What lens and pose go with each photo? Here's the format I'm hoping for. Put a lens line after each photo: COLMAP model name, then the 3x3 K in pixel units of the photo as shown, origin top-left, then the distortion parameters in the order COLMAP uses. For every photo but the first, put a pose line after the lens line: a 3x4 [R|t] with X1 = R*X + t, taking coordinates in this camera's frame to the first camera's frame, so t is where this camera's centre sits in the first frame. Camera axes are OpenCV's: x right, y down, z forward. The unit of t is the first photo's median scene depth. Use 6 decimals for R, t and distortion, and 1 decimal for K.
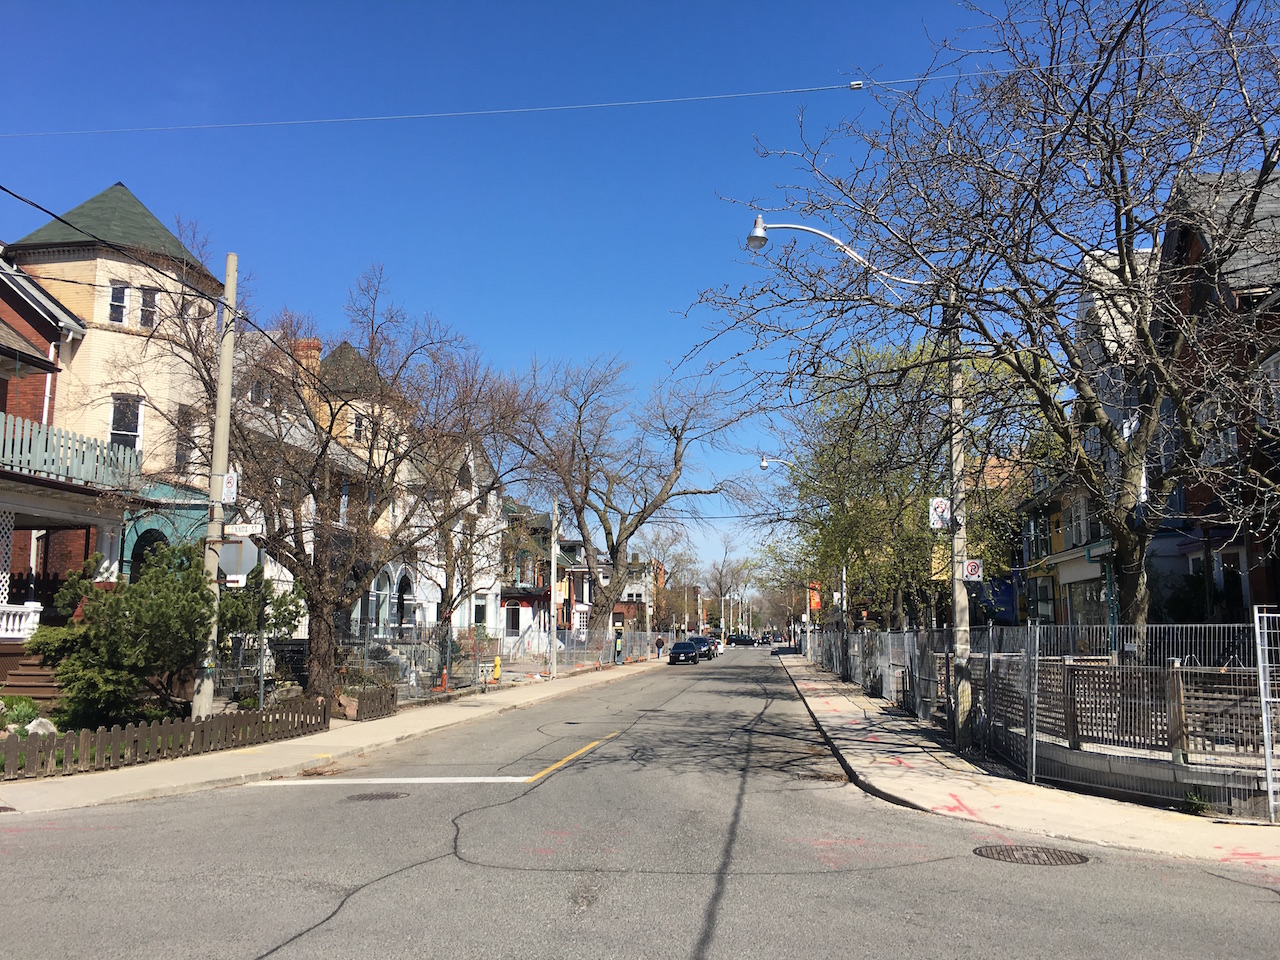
lens RADIAL K [[1074.9, 0, 640.0], [0, 1074.9, 480.0], [0, 0, 1]] dist [0.087196, -0.118823]
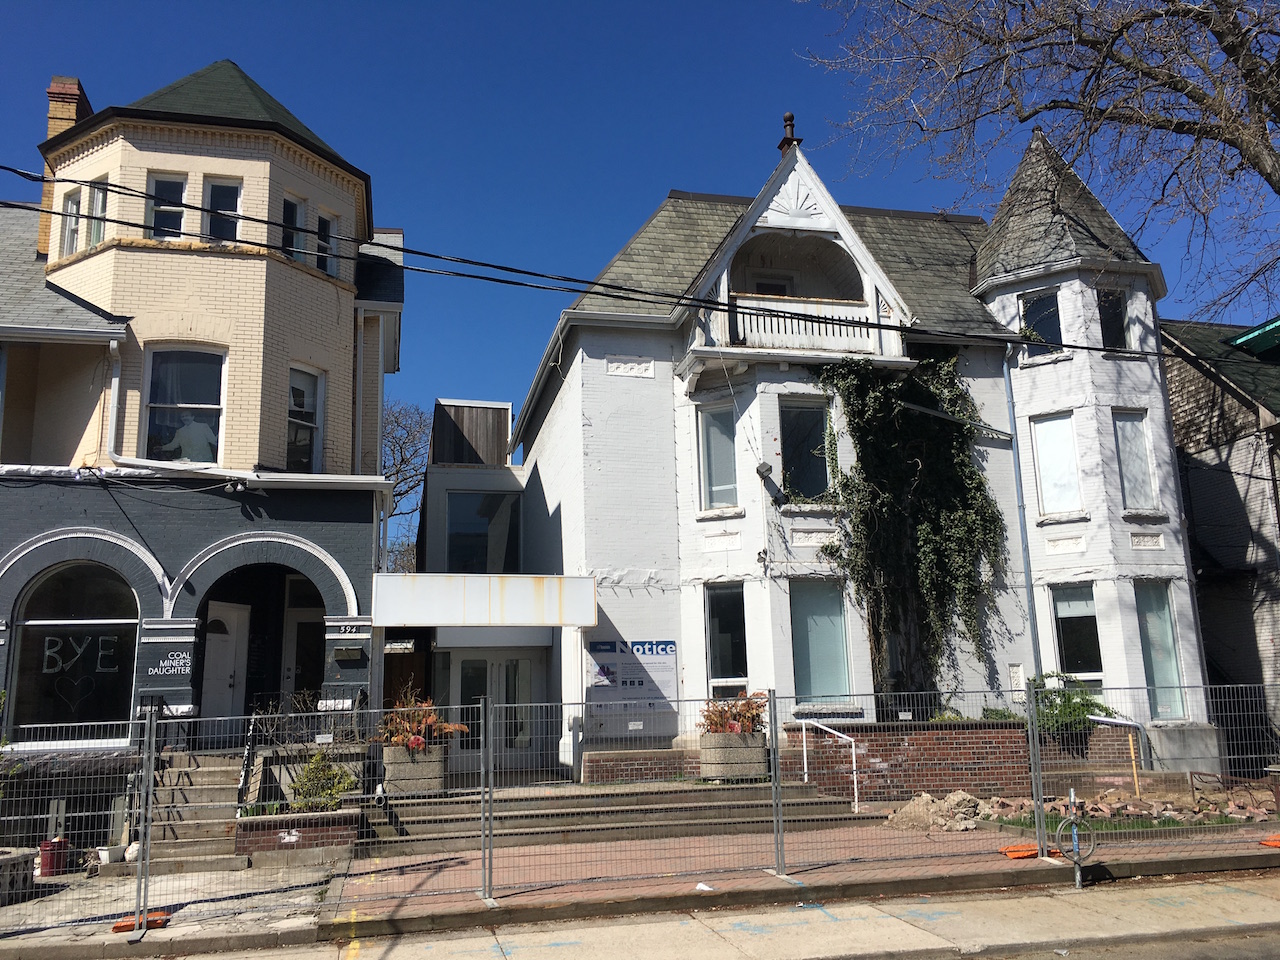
lens RADIAL K [[1074.9, 0, 640.0], [0, 1074.9, 480.0], [0, 0, 1]] dist [0.087196, -0.118823]
pose [[0.342504, -0.225324, -0.912097, 0.121567], [0.167582, 0.969898, -0.176674, 0.112275], [0.924450, -0.092340, 0.369954, 0.760306]]
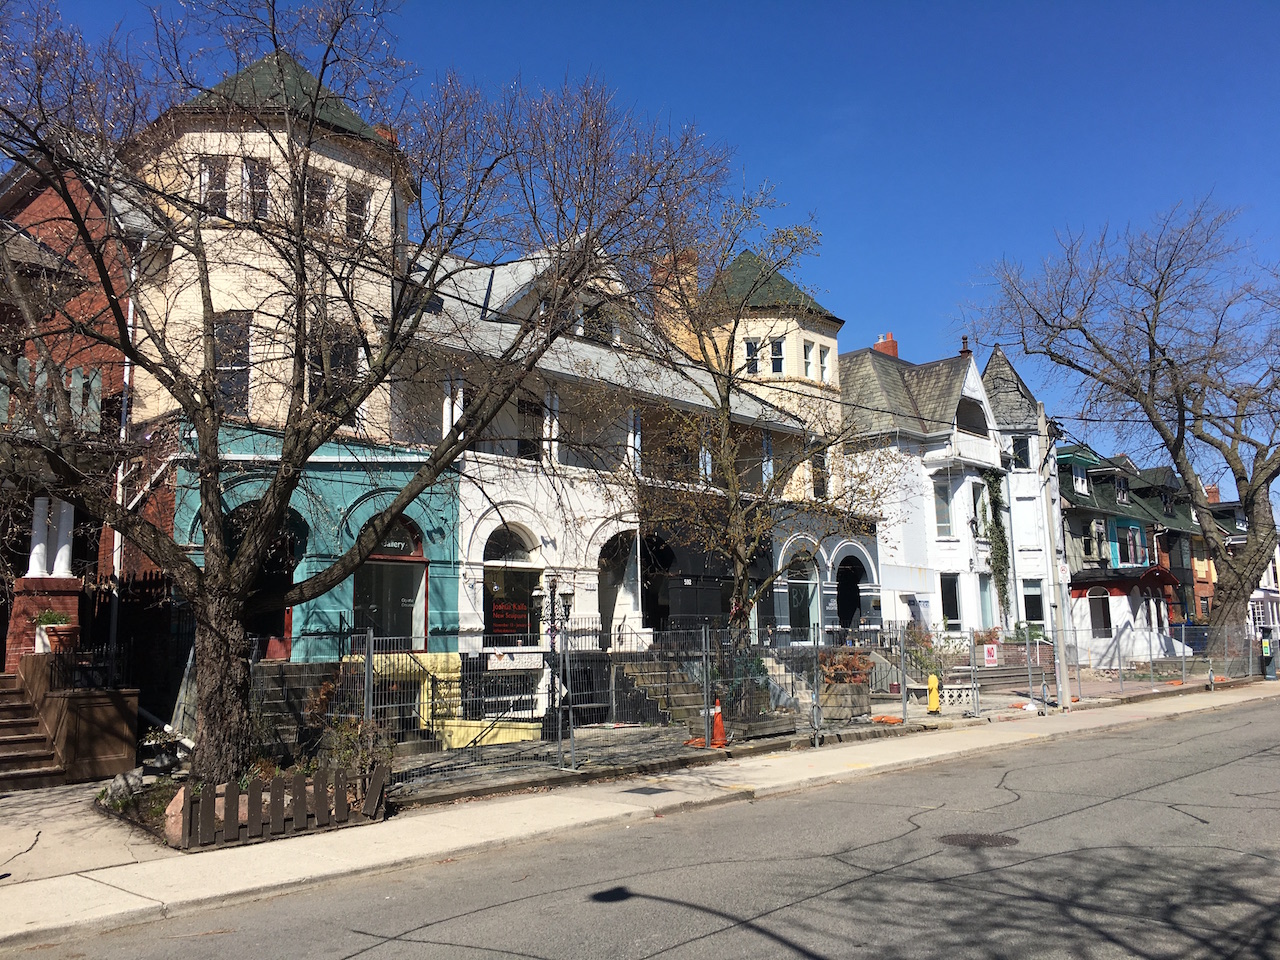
lens RADIAL K [[1074.9, 0, 640.0], [0, 1074.9, 480.0], [0, 0, 1]] dist [0.087196, -0.118823]
pose [[0.813880, -0.112101, -0.570117, 0.058732], [0.110701, 0.993155, -0.037249, 0.038531], [0.570390, -0.032796, 0.820719, 0.266629]]
